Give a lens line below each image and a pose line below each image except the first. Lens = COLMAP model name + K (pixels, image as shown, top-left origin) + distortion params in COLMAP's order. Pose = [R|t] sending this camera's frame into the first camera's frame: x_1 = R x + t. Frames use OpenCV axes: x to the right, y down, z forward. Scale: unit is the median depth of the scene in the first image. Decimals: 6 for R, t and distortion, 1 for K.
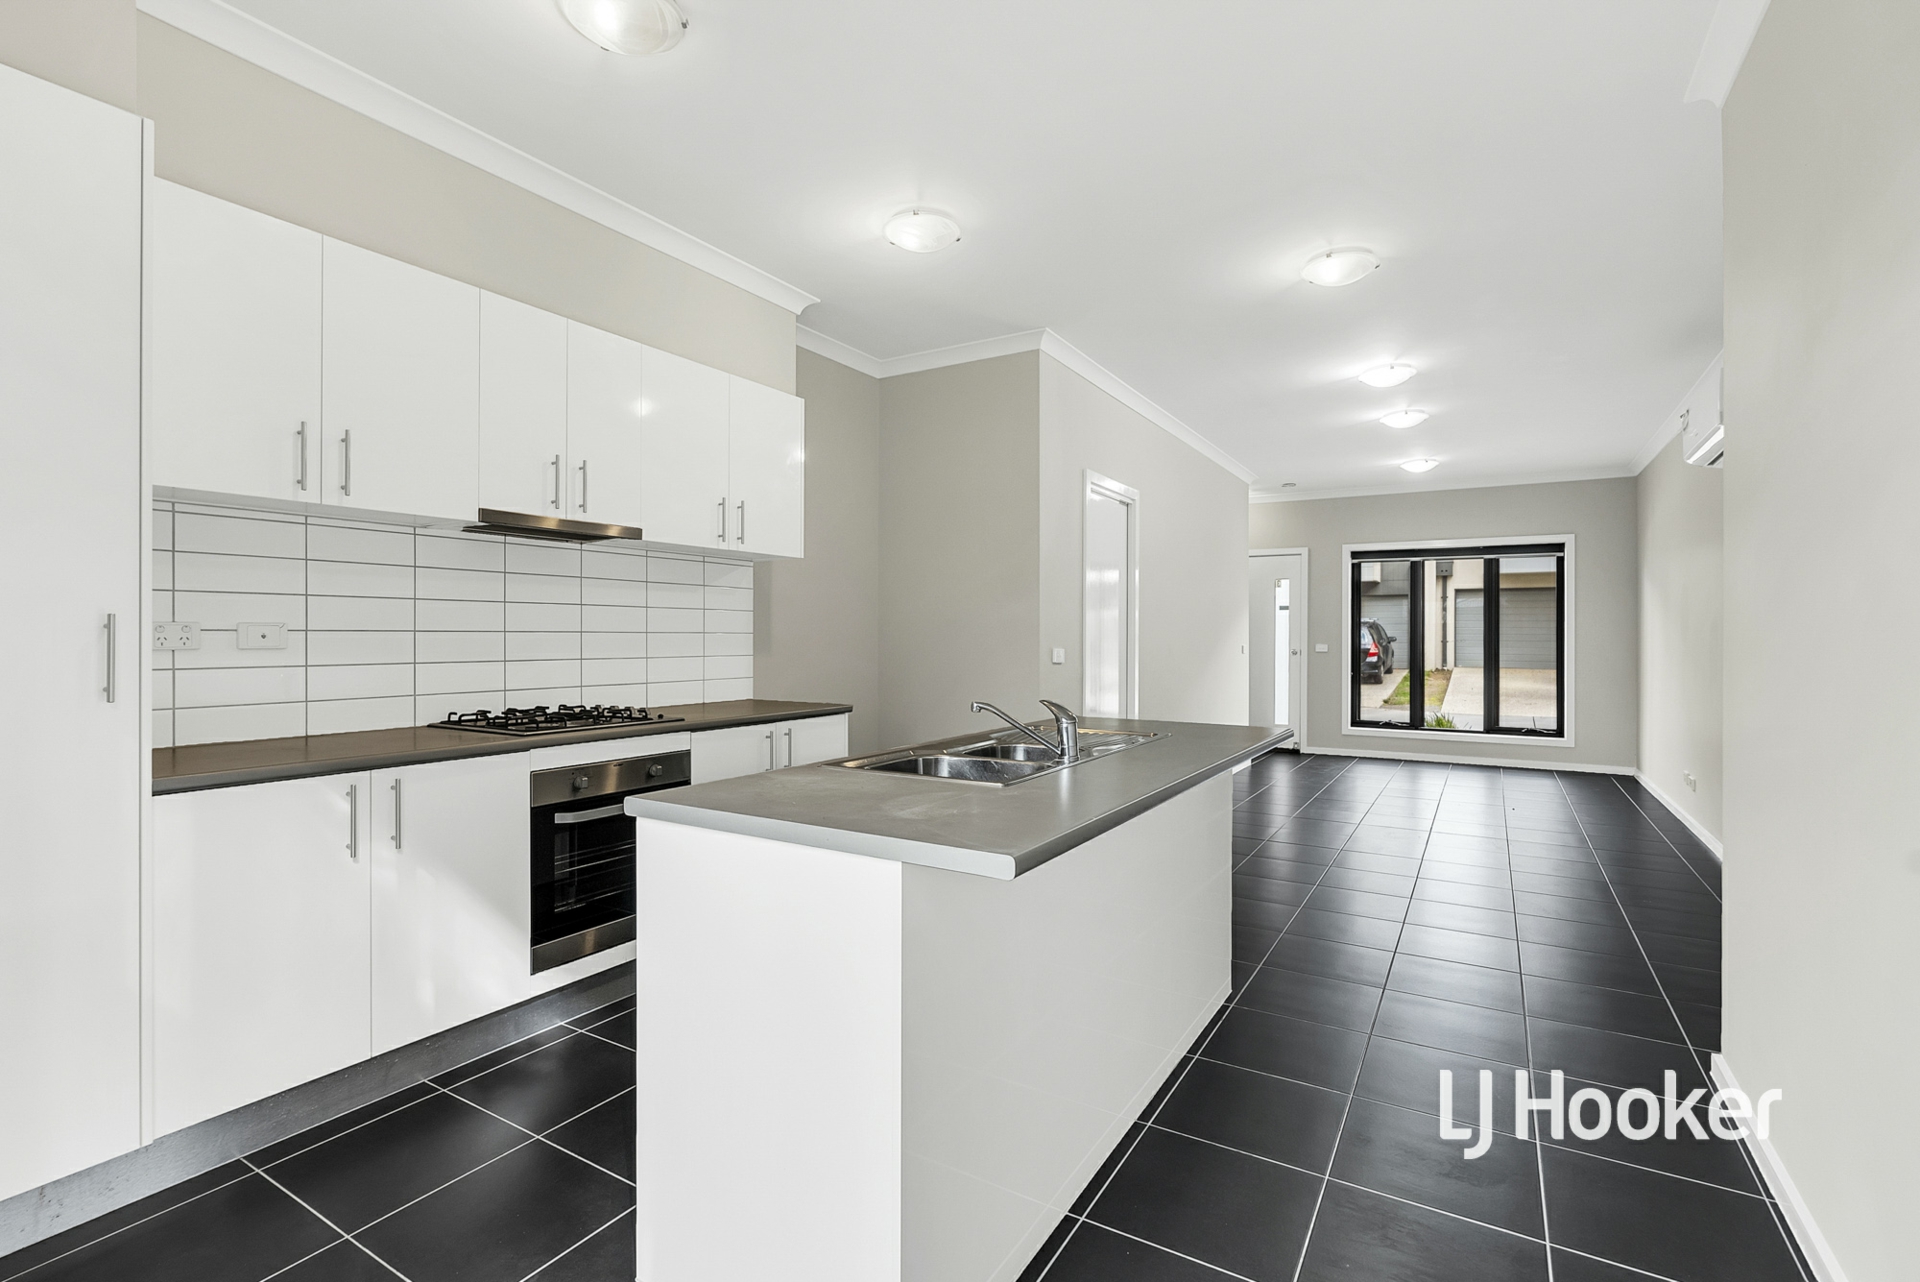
lens RADIAL K [[873.4, 0, 967.9], [0, 873.4, 639.8], [0, 0, 1]] dist [0.000650, 0.001002]
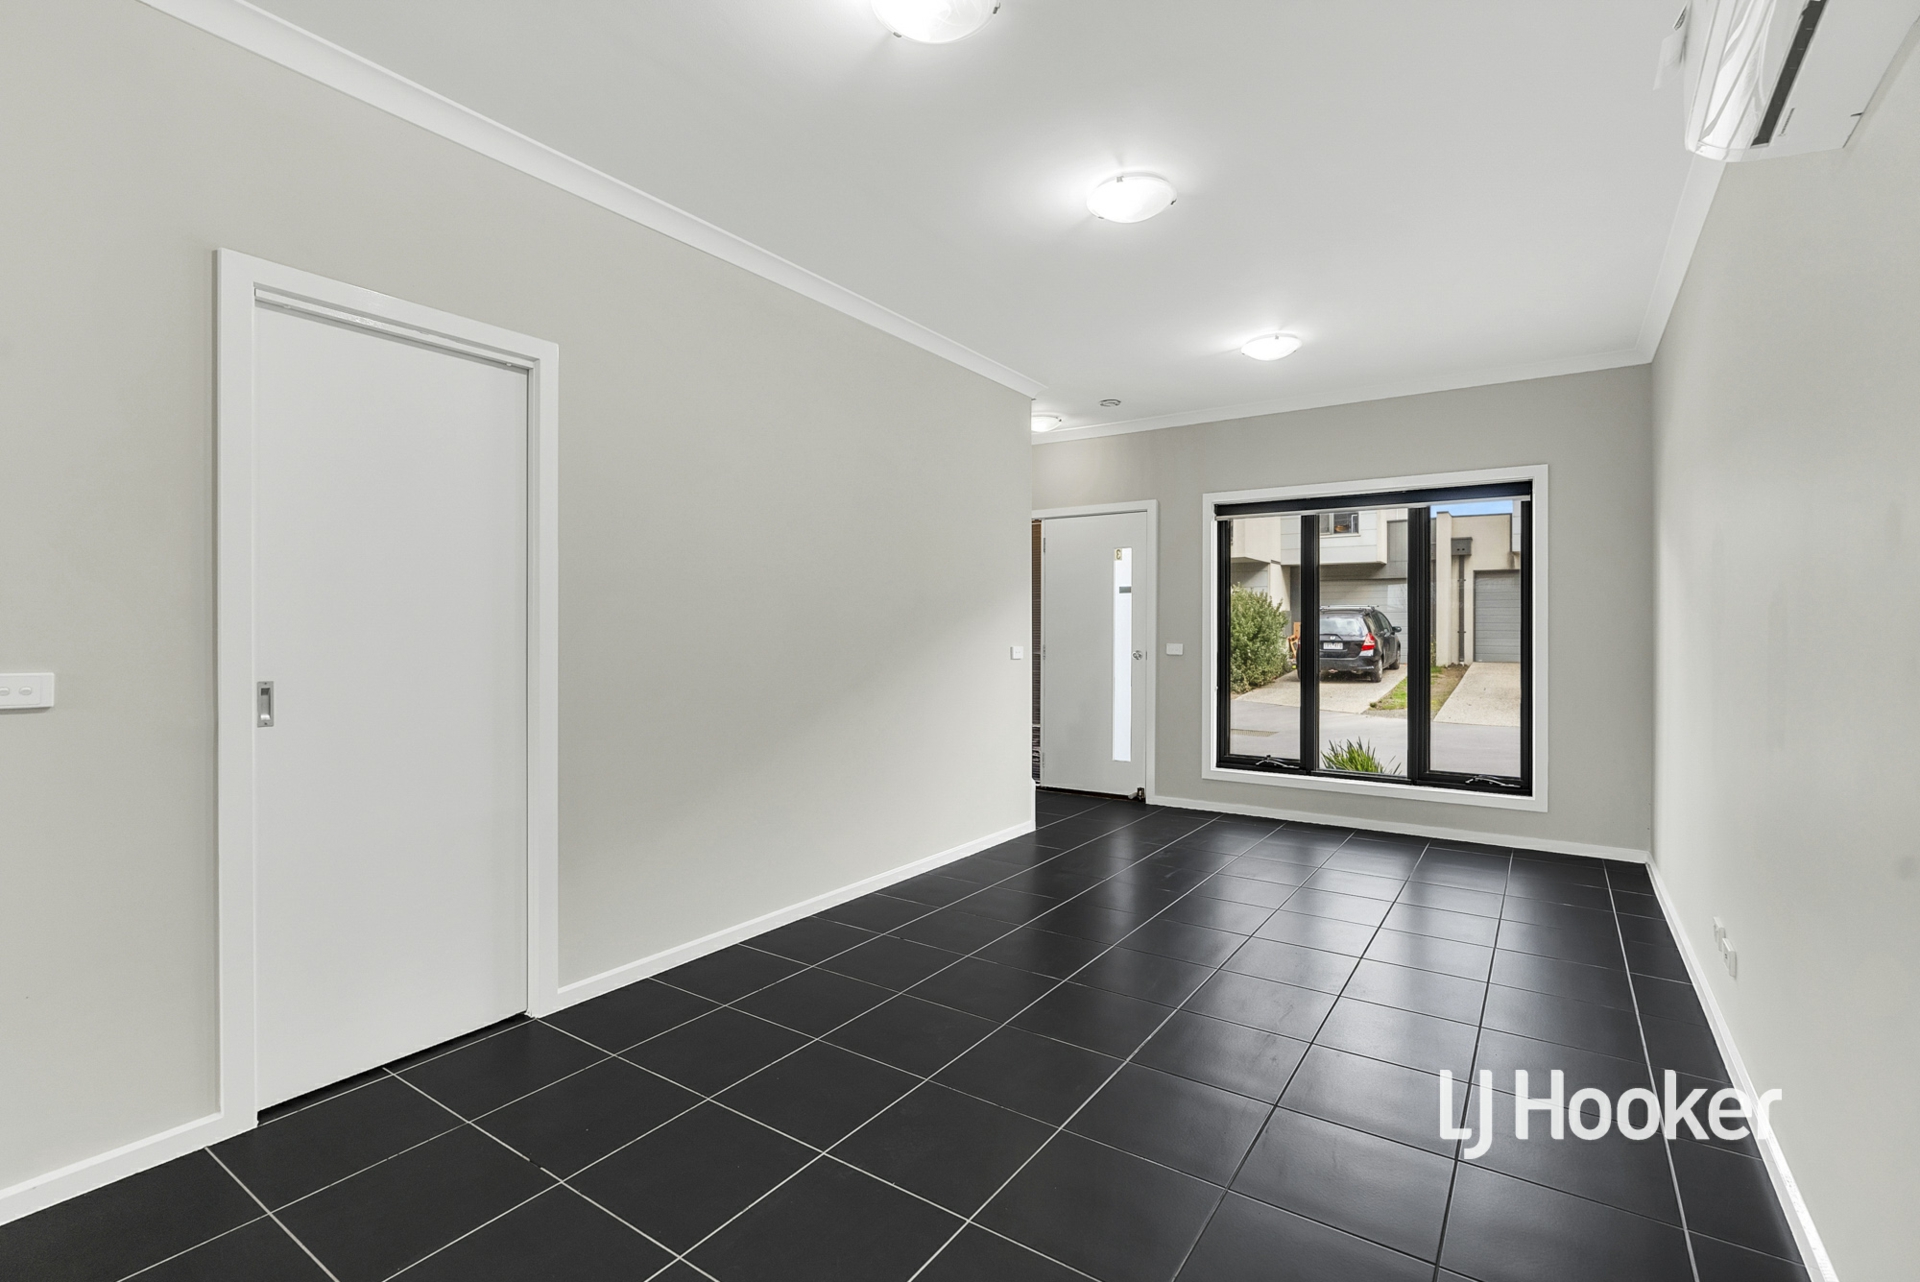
lens RADIAL K [[873.4, 0, 949.4], [0, 873.4, 637.0], [0, 0, 1]] dist [0.000650, 0.001002]
pose [[0.998099, -0.005218, -0.061415, 0.266580], [0.005666, 0.999959, 0.007119, -0.005063], [0.061376, -0.007454, 0.998087, 0.308429]]
